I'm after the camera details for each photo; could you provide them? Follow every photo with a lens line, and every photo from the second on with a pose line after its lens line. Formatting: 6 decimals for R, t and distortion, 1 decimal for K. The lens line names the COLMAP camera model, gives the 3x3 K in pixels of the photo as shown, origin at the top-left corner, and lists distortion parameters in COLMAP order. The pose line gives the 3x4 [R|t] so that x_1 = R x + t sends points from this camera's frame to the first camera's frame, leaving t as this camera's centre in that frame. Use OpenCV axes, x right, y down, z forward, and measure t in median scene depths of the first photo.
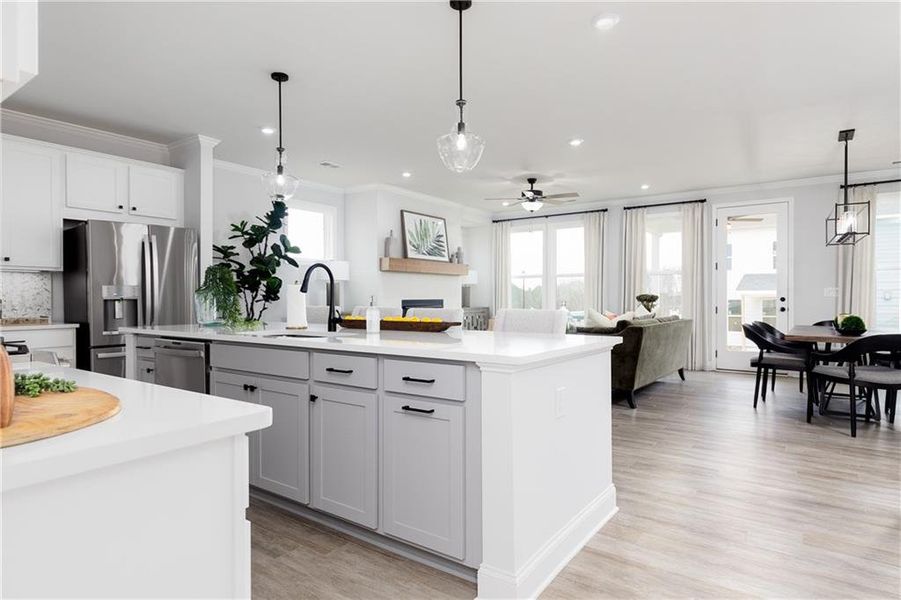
lens RADIAL K [[501.2, 0, 455.9], [0, 501.2, 302.2], [0, 0, 1]] dist [-0.001692, 0.001430]
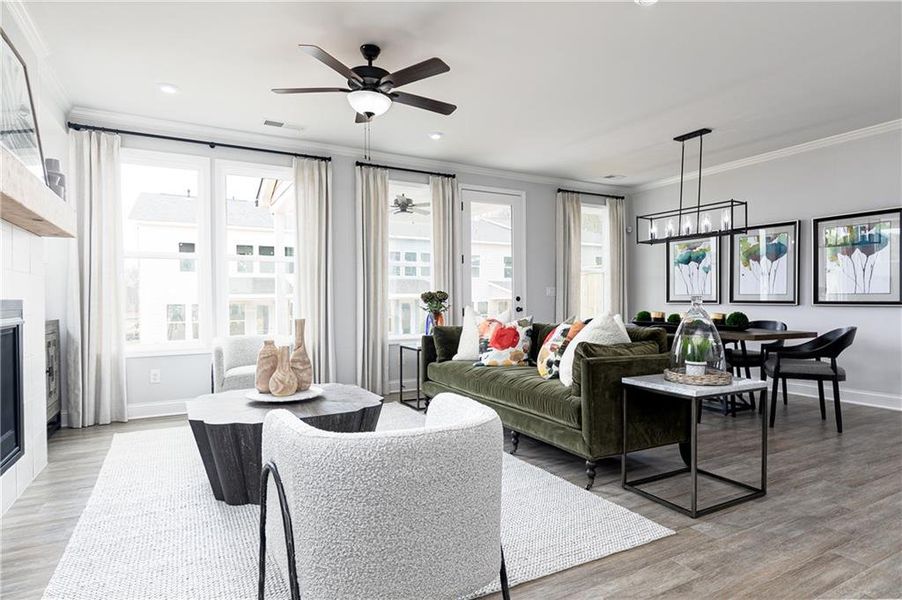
lens RADIAL K [[501.8, 0, 448.5], [0, 501.8, 301.7], [0, 0, 1]] dist [-0.001692, 0.001430]
pose [[0.433132, -0.002911, 0.901326, -0.222451], [0.013925, 0.999897, -0.003462, 0.000797], [-0.901223, 0.014051, 0.433128, 0.635054]]
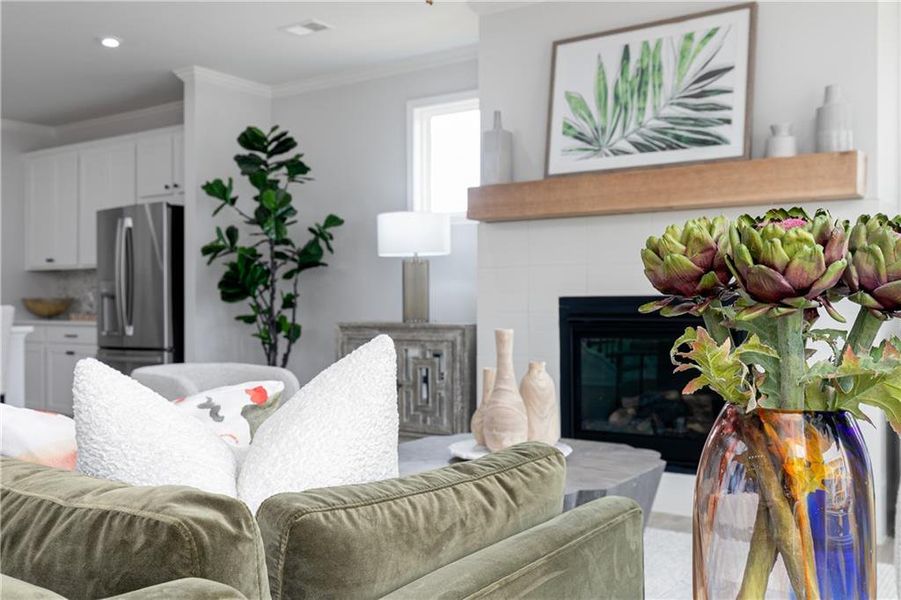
lens RADIAL K [[880.1, 0, 453.3], [0, 880.1, 302.4], [0, 0, 1]] dist [0.044611, 0.000000]
pose [[0.038543, 0.002208, -0.999255, 0.493916], [-0.005417, 0.999983, 0.002001, -0.001493], [0.999242, 0.005336, 0.038554, 0.874207]]
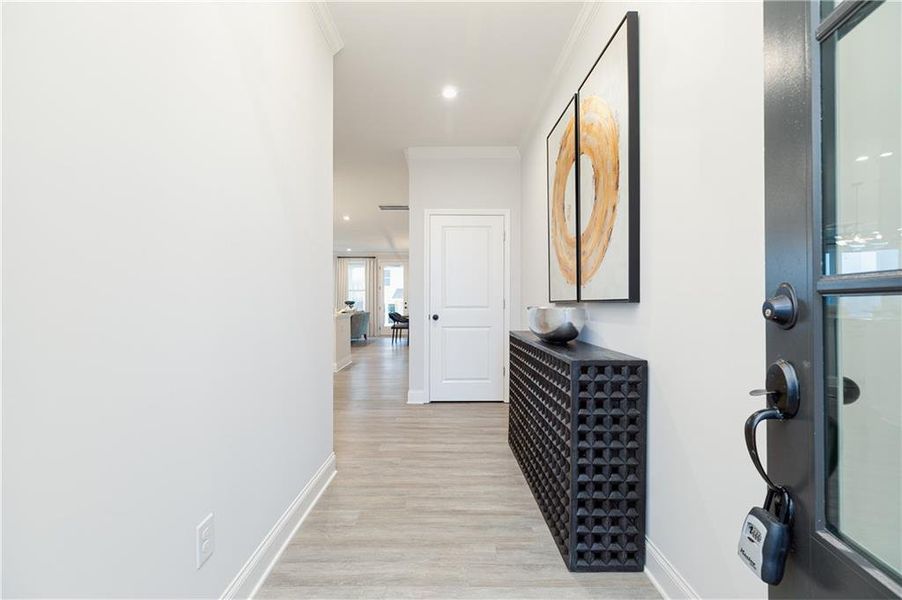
lens RADIAL K [[406.2, 0, 449.5], [0, 406.2, 298.7], [0, 0, 1]] dist [0.000950, 0.000052]
pose [[0.805616, 0.004147, 0.592424, -0.269564], [0.004503, 0.999904, -0.013123, -0.000747], [-0.592421, 0.013240, 0.805520, -0.573332]]
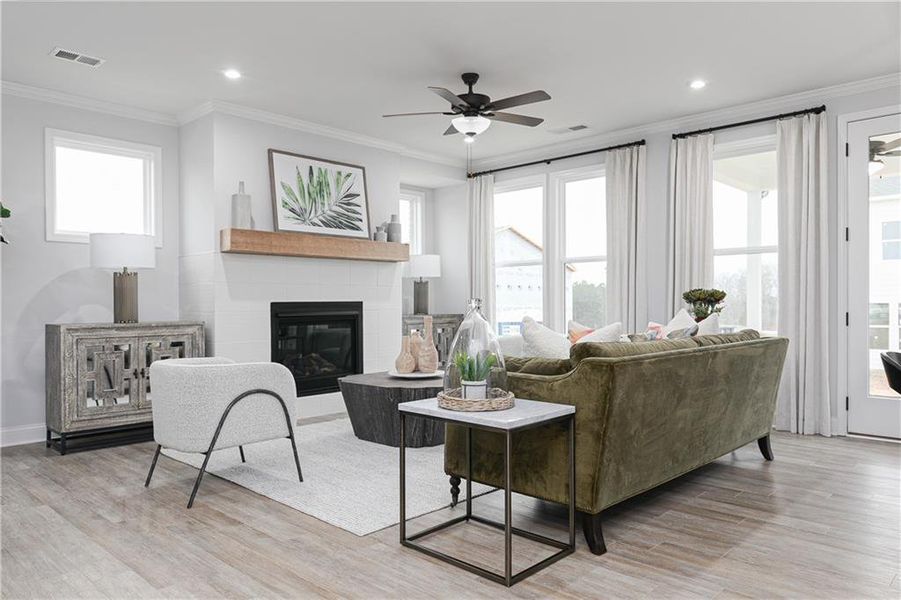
lens RADIAL K [[623.3, 0, 449.8], [0, 623.3, 308.4], [0, 0, 1]] dist [-0.000650, -0.002659]
pose [[0.990893, -0.003006, -0.134617, 0.191914], [0.002803, 0.999995, -0.001700, 0.004099], [0.134621, 0.001307, 0.990896, 0.295541]]
